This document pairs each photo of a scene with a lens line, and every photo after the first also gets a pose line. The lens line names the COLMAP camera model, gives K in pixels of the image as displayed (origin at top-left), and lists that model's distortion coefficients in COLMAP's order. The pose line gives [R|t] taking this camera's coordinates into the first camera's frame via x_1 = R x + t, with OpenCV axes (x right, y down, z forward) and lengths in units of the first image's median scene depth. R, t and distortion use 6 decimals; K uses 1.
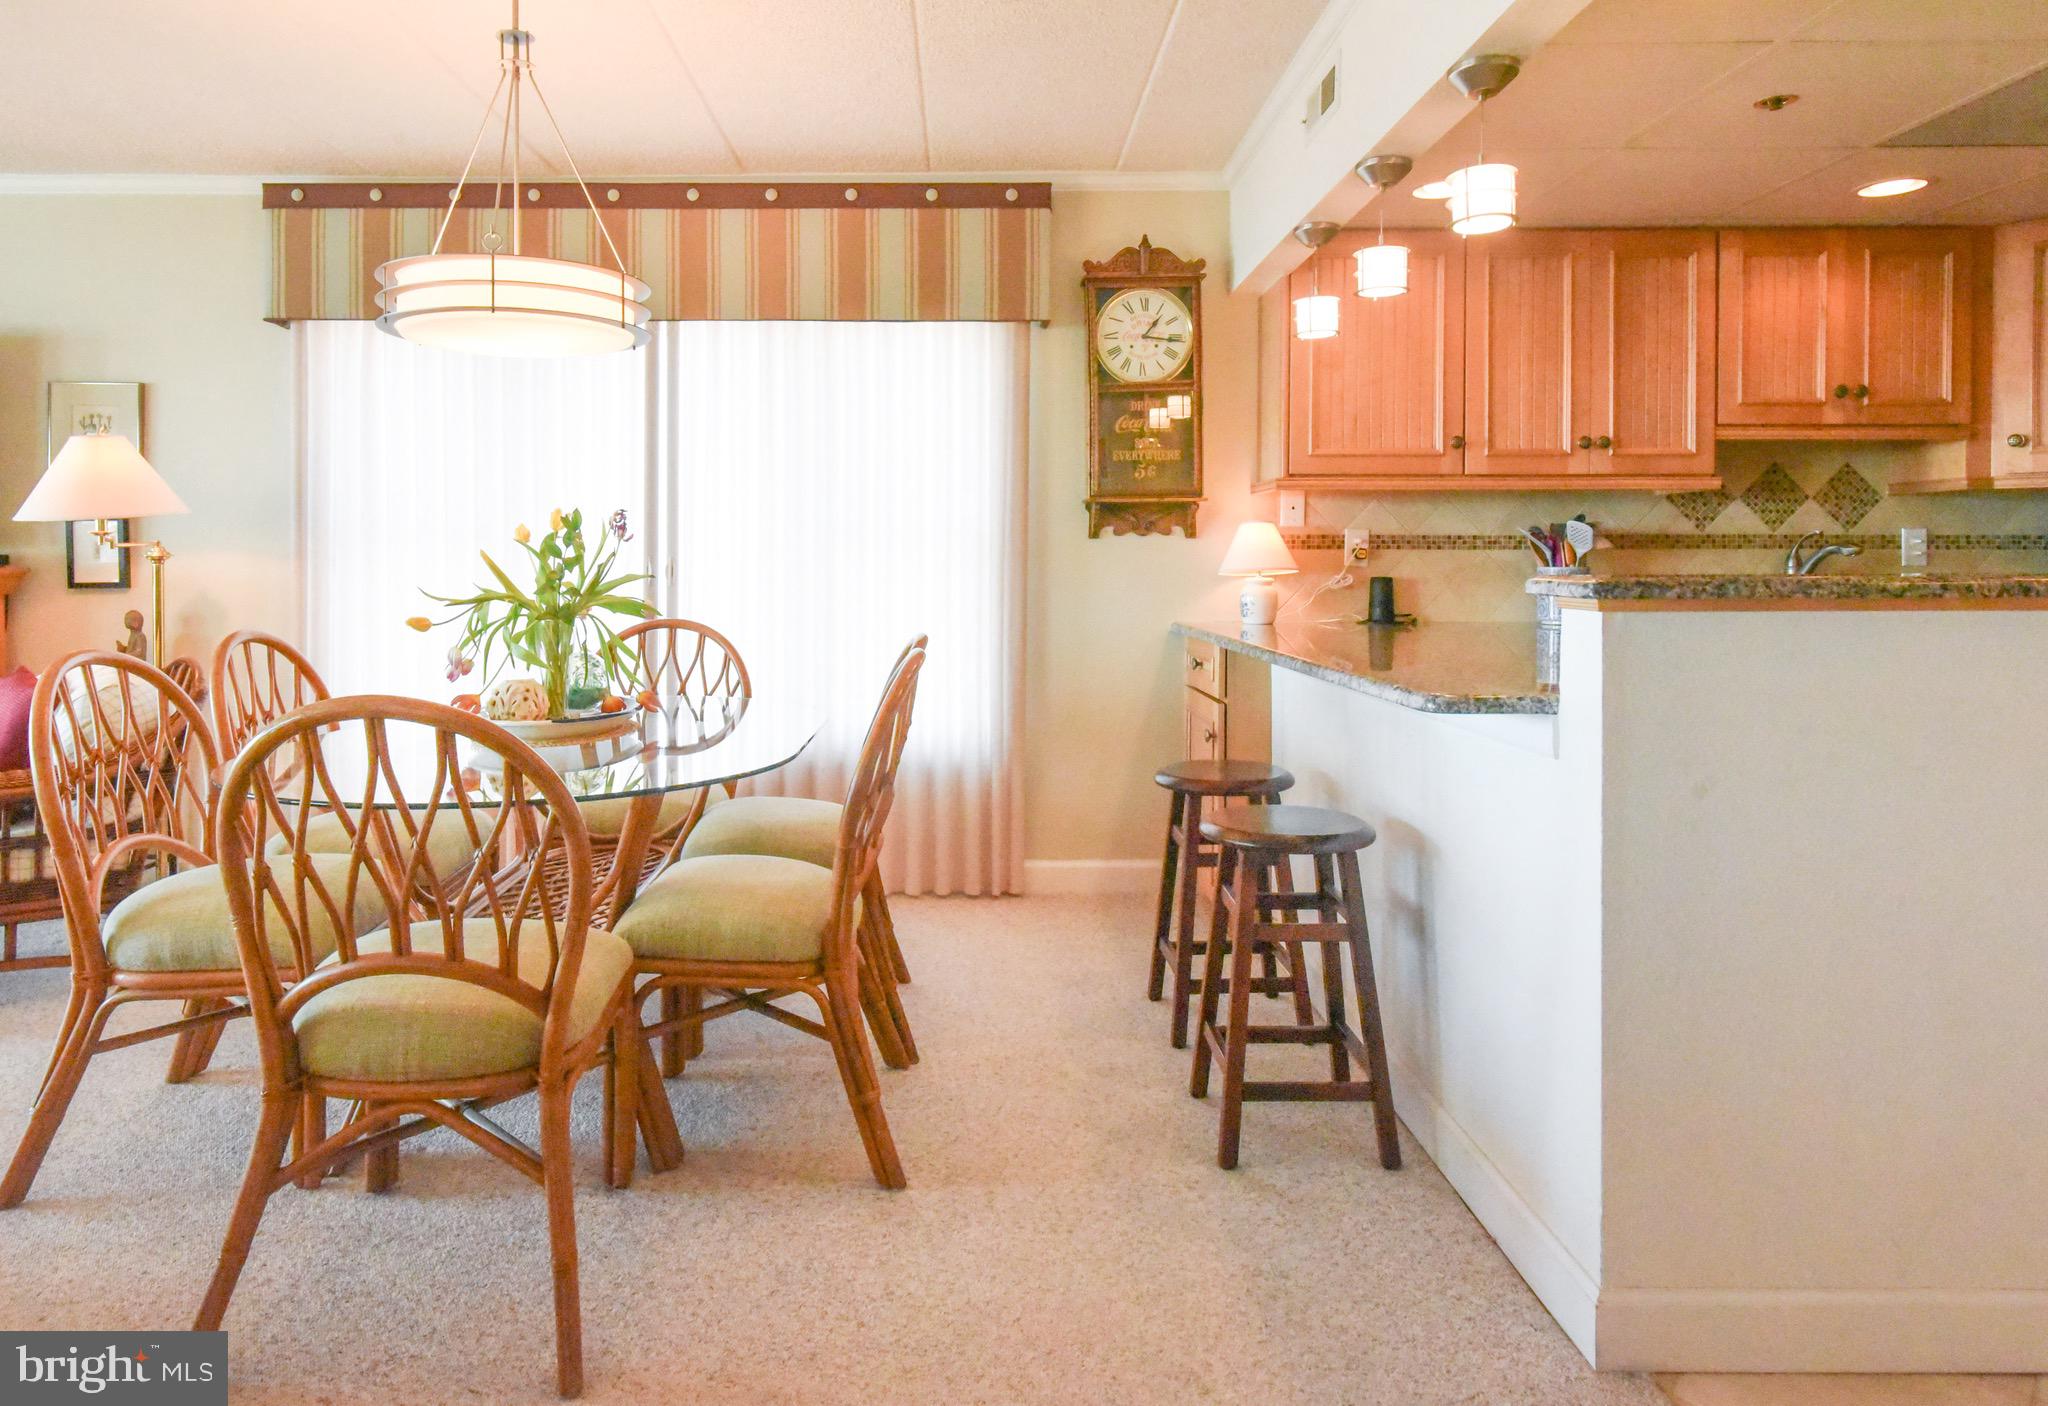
lens RADIAL K [[1216.8, 0, 963.7], [0, 1216.8, 575.5], [0, 0, 1]] dist [0.000738, -0.000824]
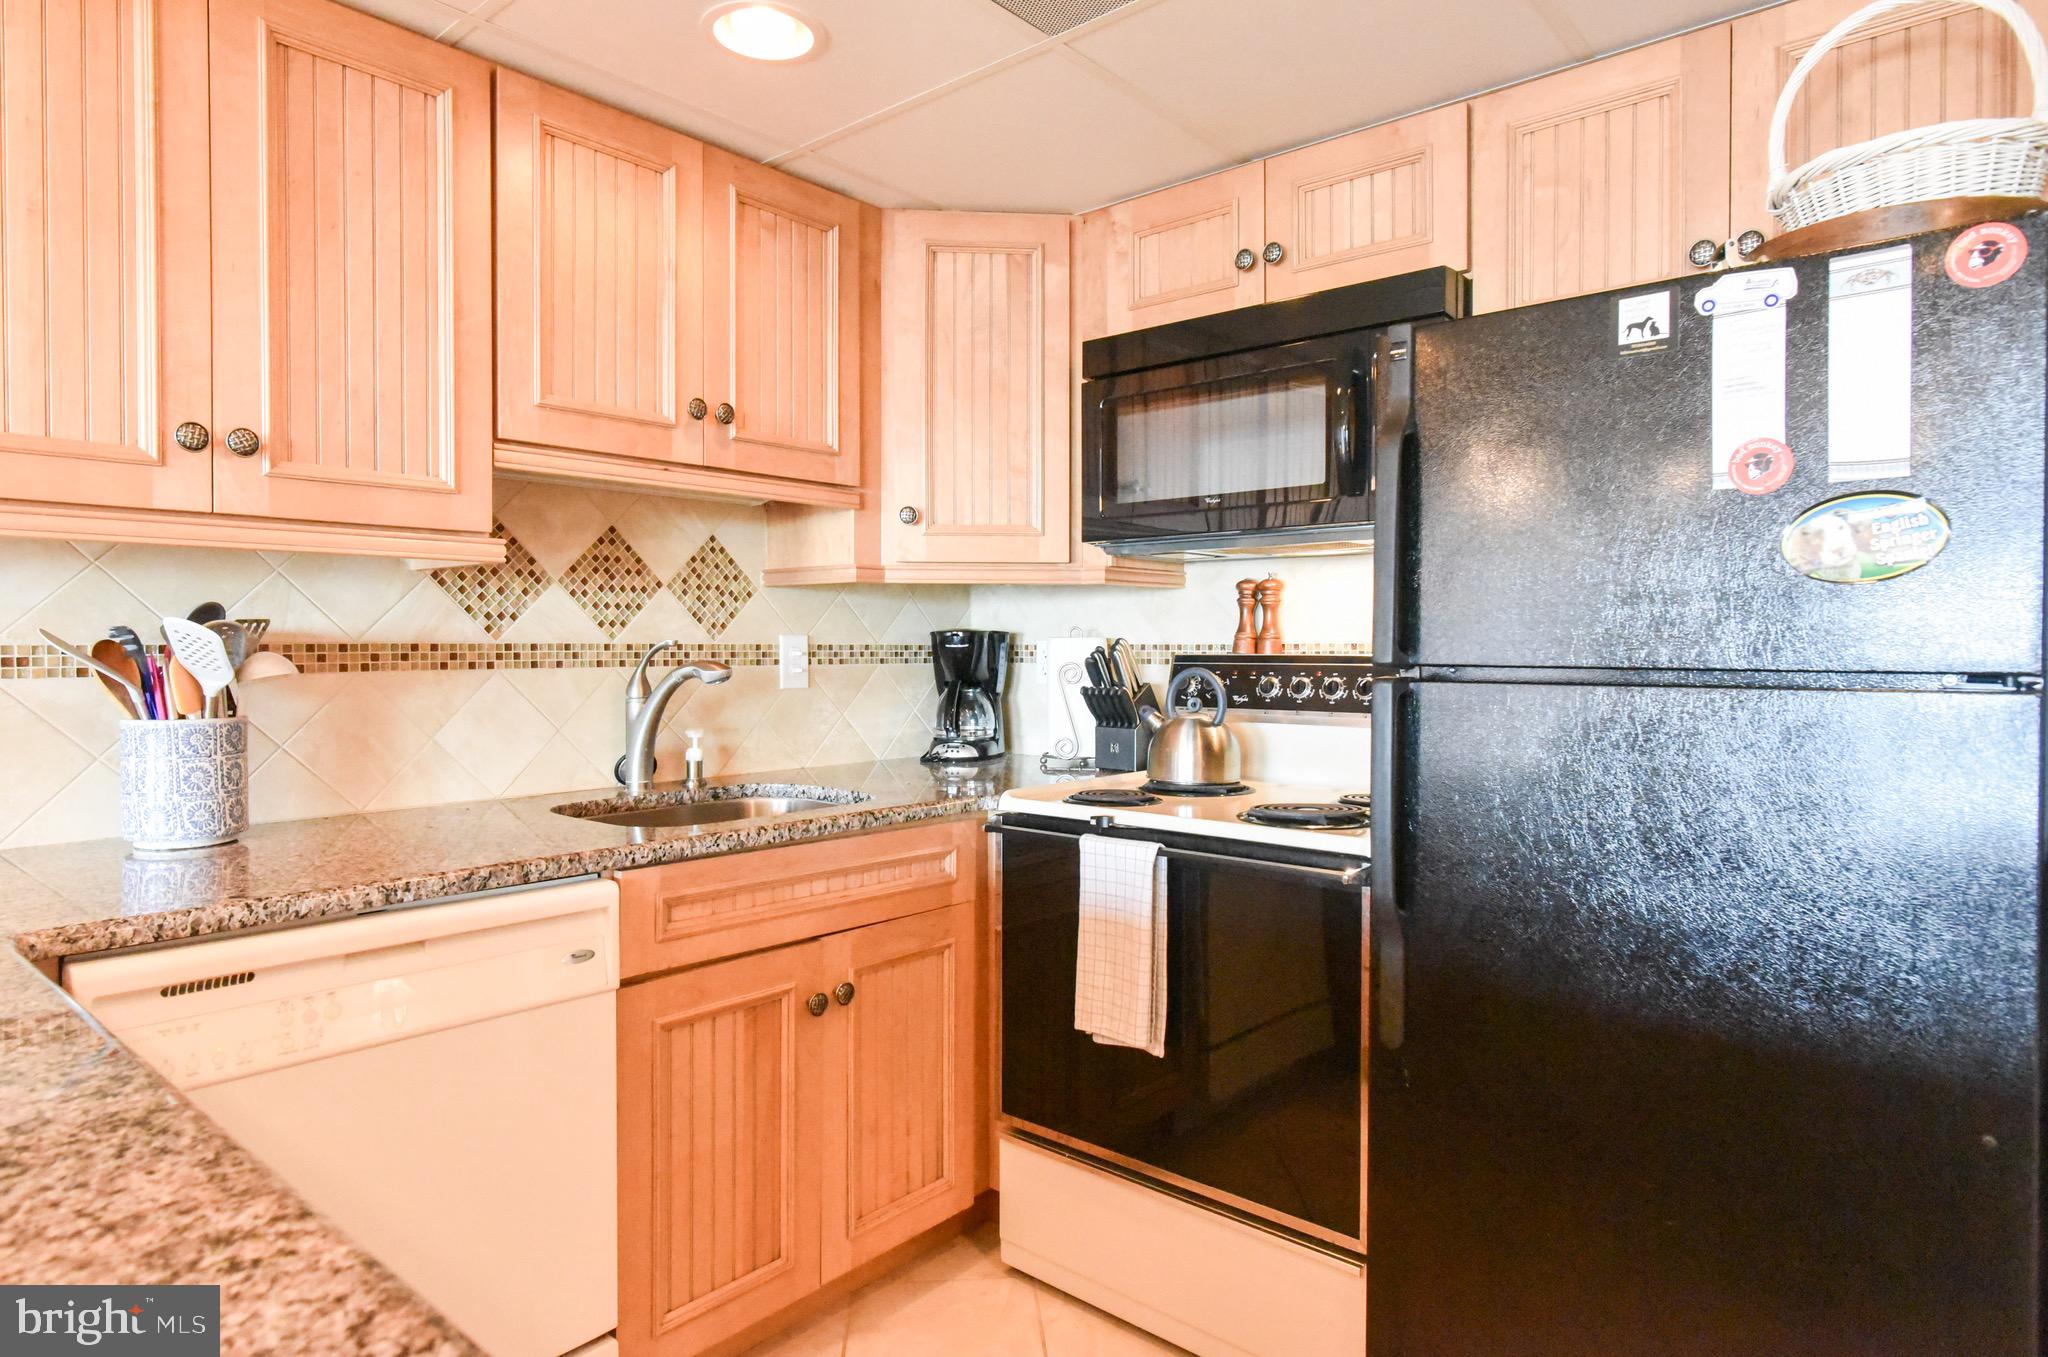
lens RADIAL K [[1165.3, 0, 1029.5], [0, 1165.3, 663.0], [0, 0, 1]] dist [-0.002389, 0.000803]
pose [[0.640706, -0.012538, 0.767684, 0.355933], [0.009550, 0.999919, 0.008361, -0.027356], [-0.767727, 0.001974, 0.640774, 0.470373]]
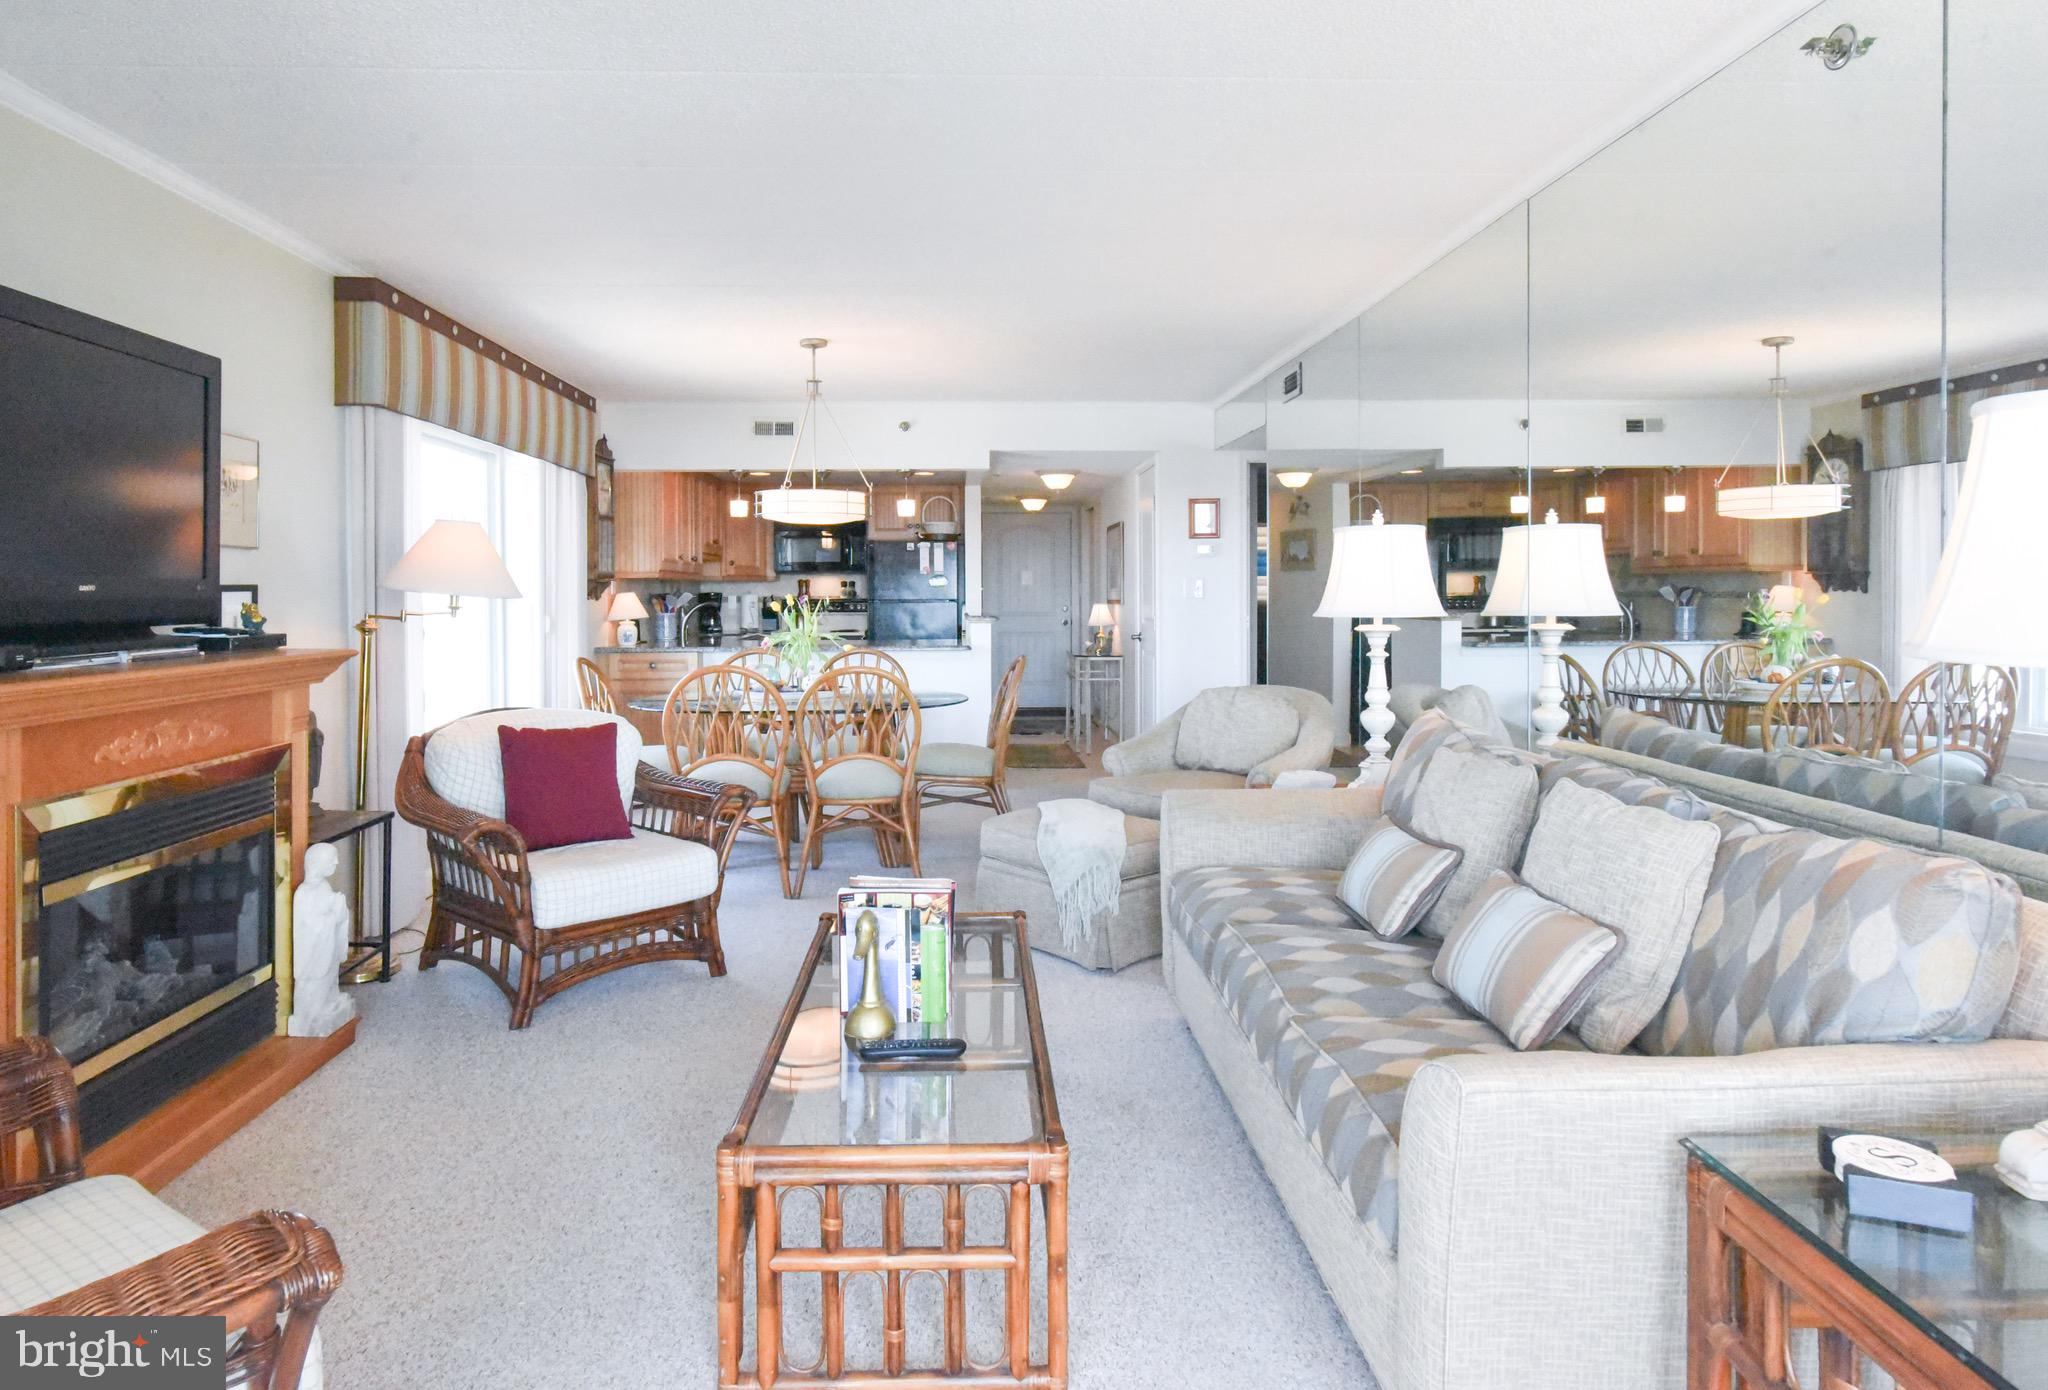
lens RADIAL K [[1178.5, 0, 986.3], [0, 1178.5, 614.6], [0, 0, 1]] dist [0.003947, 0.000759]
pose [[-0.041986, -0.019050, 0.998937, -1.633498], [0.014267, 0.999705, 0.019664, -0.036829], [-0.999016, 0.015078, -0.041702, 0.505614]]
